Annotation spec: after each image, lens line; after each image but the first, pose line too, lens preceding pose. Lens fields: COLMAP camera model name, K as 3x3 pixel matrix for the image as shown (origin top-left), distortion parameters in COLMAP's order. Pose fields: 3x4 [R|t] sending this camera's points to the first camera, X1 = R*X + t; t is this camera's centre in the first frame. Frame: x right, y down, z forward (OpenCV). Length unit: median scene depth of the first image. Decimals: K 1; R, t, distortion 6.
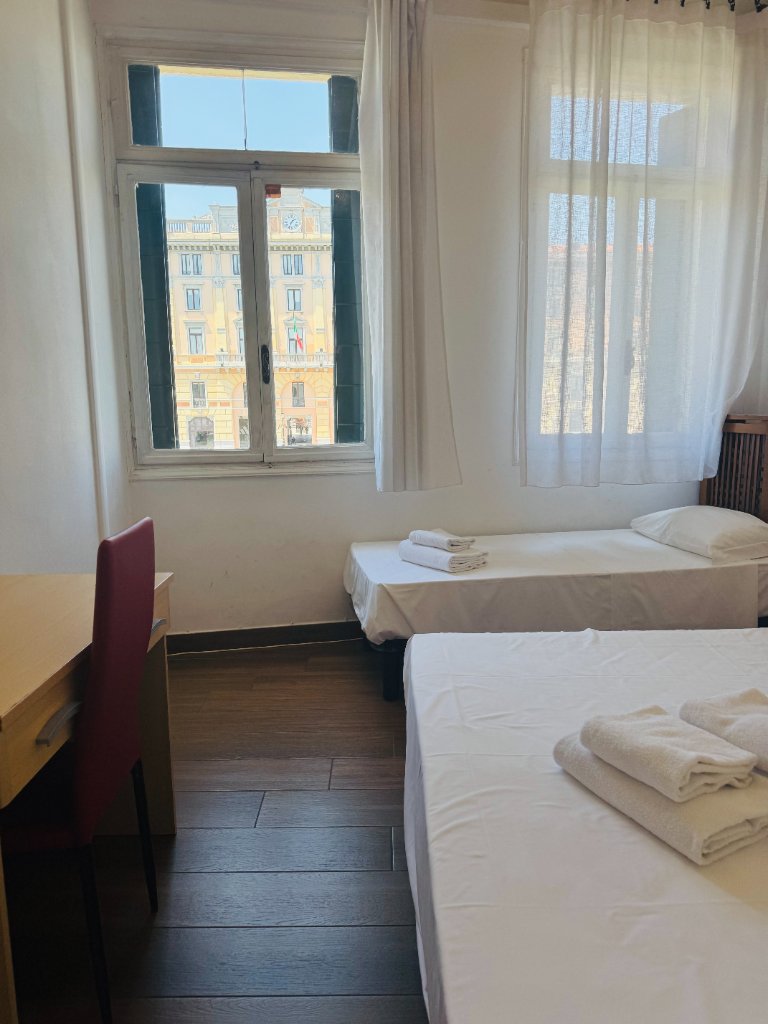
lens RADIAL K [[728.3, 0, 380.8], [0, 728.3, 505.7], [0, 0, 1]] dist [0.092752, -0.110275]
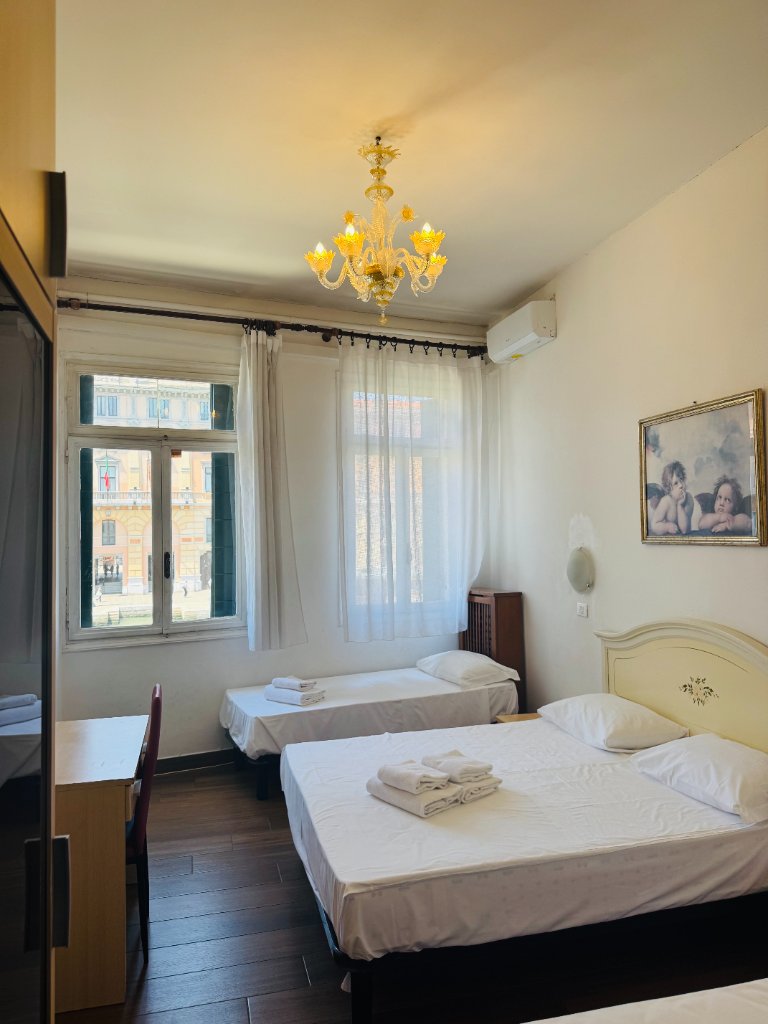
lens RADIAL K [[727.3, 0, 381.6], [0, 727.3, 504.0], [0, 0, 1]] dist [0.092767, -0.184697]
pose [[0.968760, 0.003416, 0.247976, -0.116515], [0.042205, 0.983048, -0.178423, -0.041212], [-0.244382, 0.183315, 0.952194, -0.545966]]
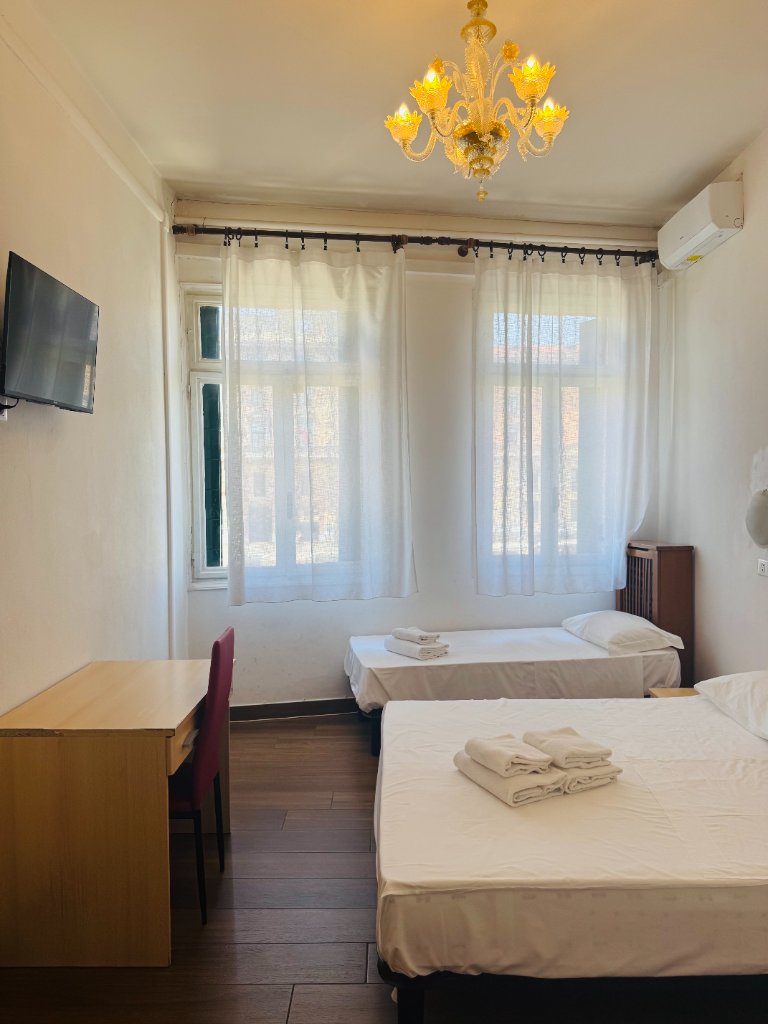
lens RADIAL K [[730.0, 0, 384.0], [0, 730.0, 512.0], [0, 0, 1]] dist [0.077294, -0.112421]
pose [[0.999978, 0.003795, -0.005442, 0.031585], [-0.004364, 0.994061, -0.108735, -0.035732], [0.004997, 0.108756, 0.994056, -0.404522]]
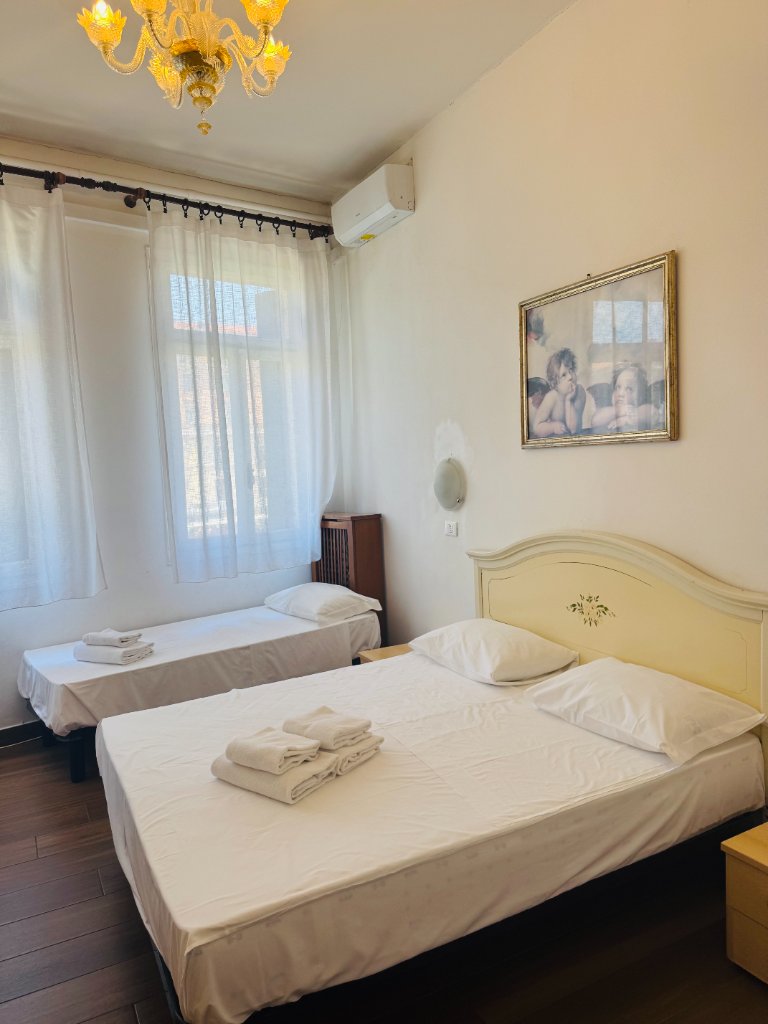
lens RADIAL K [[730.0, 0, 384.0], [0, 730.0, 512.0], [0, 0, 1]] dist [0.077294, -0.112421]
pose [[0.887286, -0.066807, 0.456356, -0.061124], [0.104243, 0.992898, -0.057325, -0.044441], [-0.449285, 0.098436, 0.887949, -0.309538]]
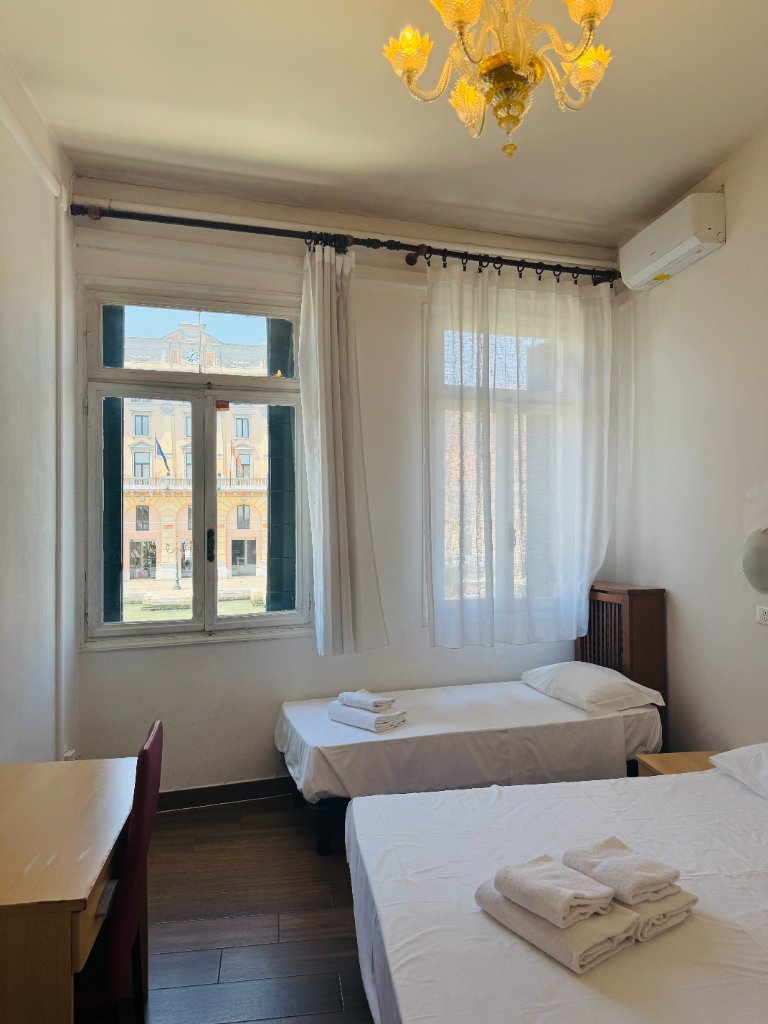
lens RADIAL K [[728.3, 0, 380.8], [0, 728.3, 505.7], [0, 0, 1]] dist [0.092752, -0.110275]
pose [[0.989850, 0.008198, 0.141881, -0.061232], [0.015352, 0.986325, -0.164095, -0.068485], [-0.141286, 0.164607, 0.976188, -0.188732]]
